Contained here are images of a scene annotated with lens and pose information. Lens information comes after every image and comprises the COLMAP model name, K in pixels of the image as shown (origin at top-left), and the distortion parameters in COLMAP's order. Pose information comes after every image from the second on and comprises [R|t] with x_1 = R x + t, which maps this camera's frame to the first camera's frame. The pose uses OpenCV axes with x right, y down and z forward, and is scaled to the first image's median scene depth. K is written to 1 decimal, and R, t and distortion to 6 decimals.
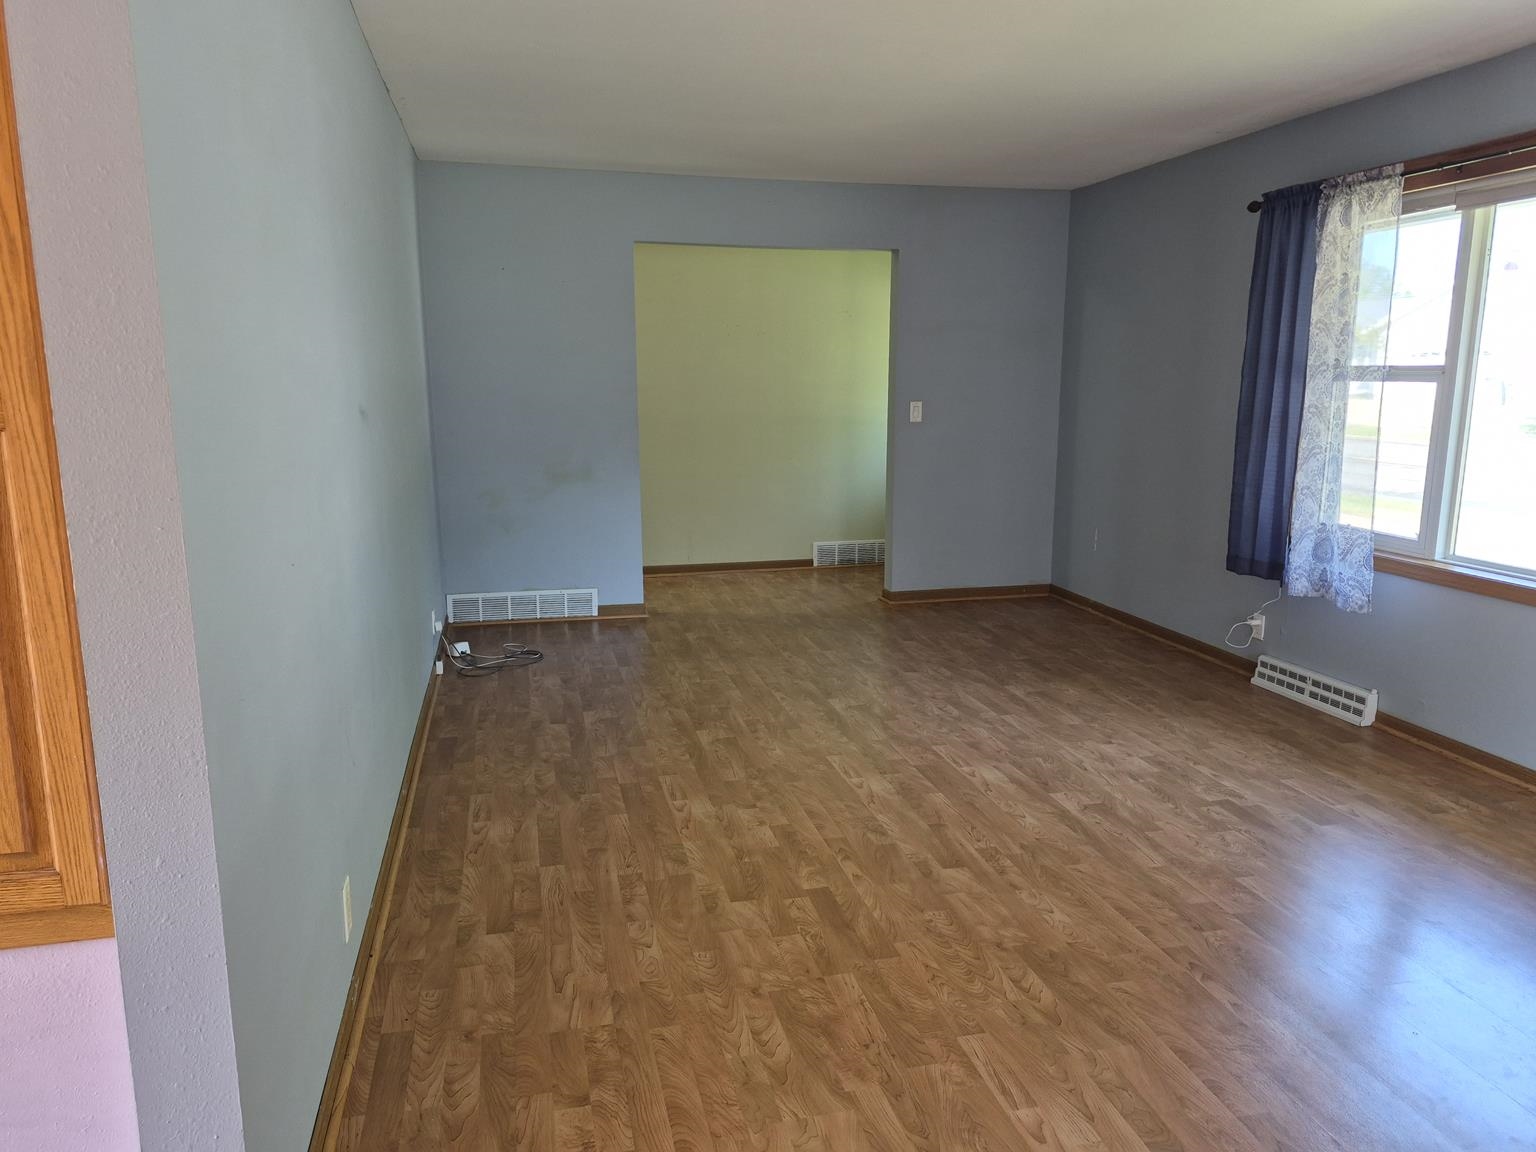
lens RADIAL K [[1072.3, 0, 768.8], [0, 1072.3, 578.7], [0, 0, 1]] dist [0.022499, -0.016546]
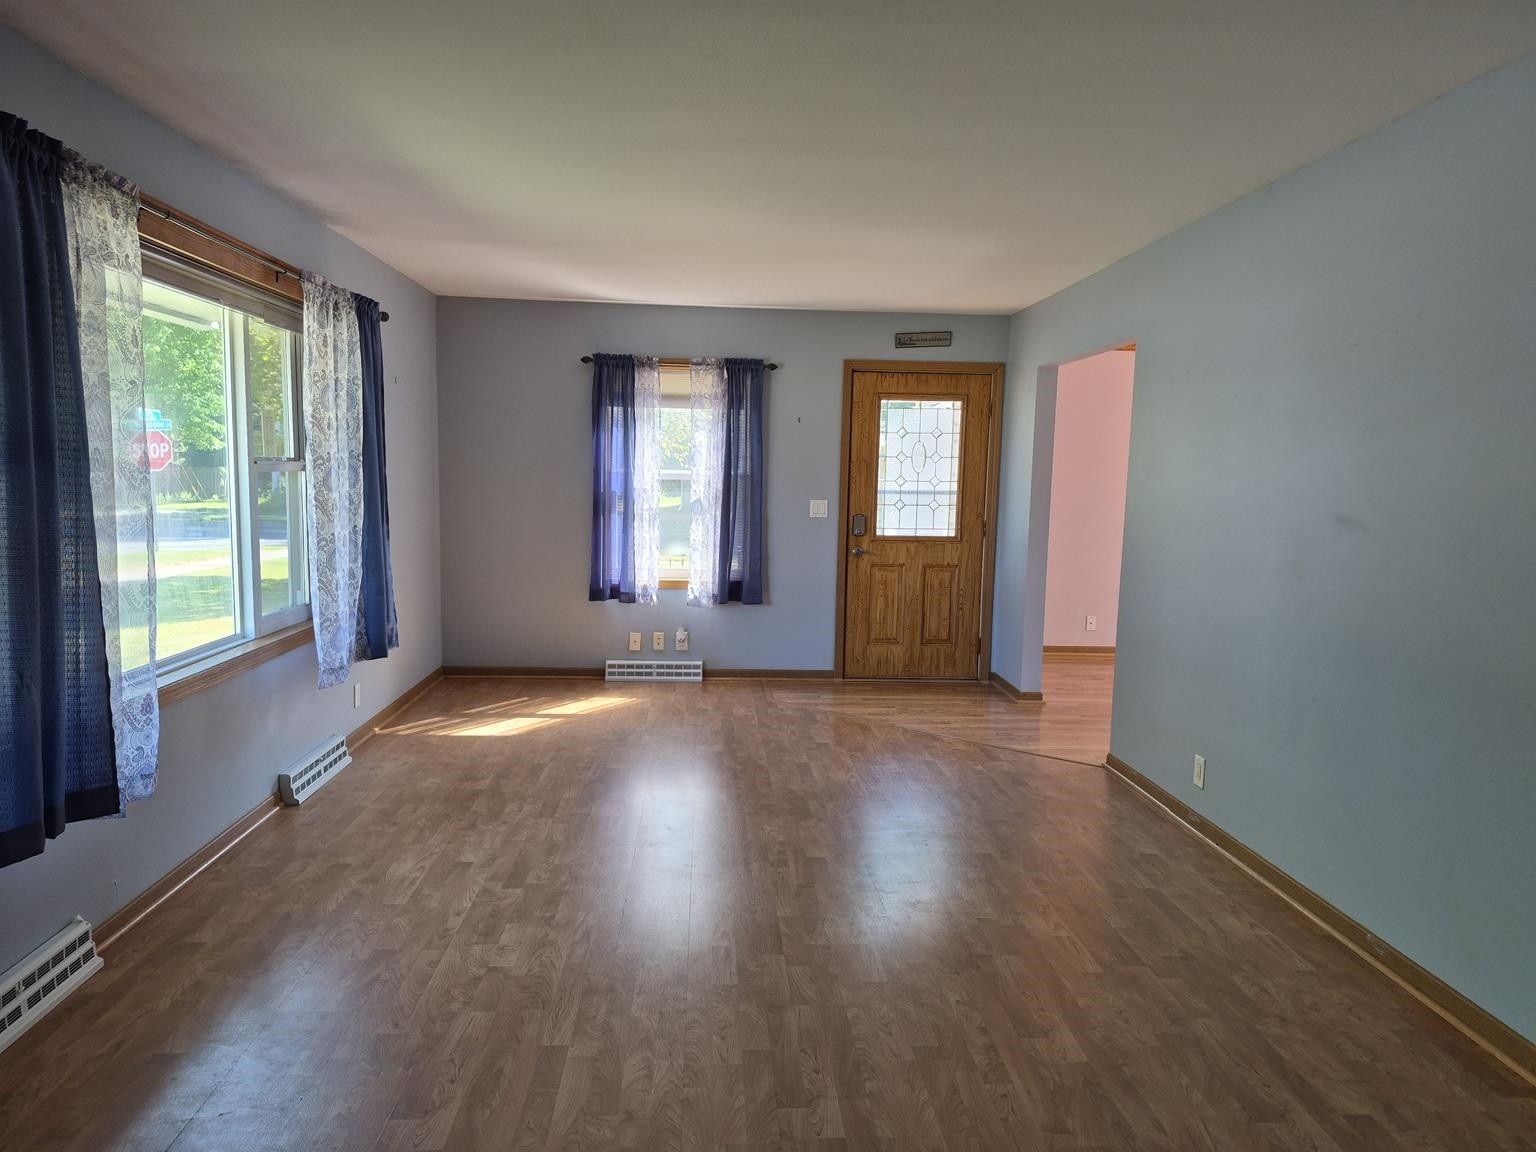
lens RADIAL K [[1072.3, 0, 769.4], [0, 1072.3, 579.7], [0, 0, 1]] dist [0.022499, -0.016546]
pose [[-0.984927, -0.032931, 0.169805, 0.016097], [0.016185, 0.959855, 0.280029, -0.310145], [-0.172210, 0.278557, -0.944854, 1.617358]]
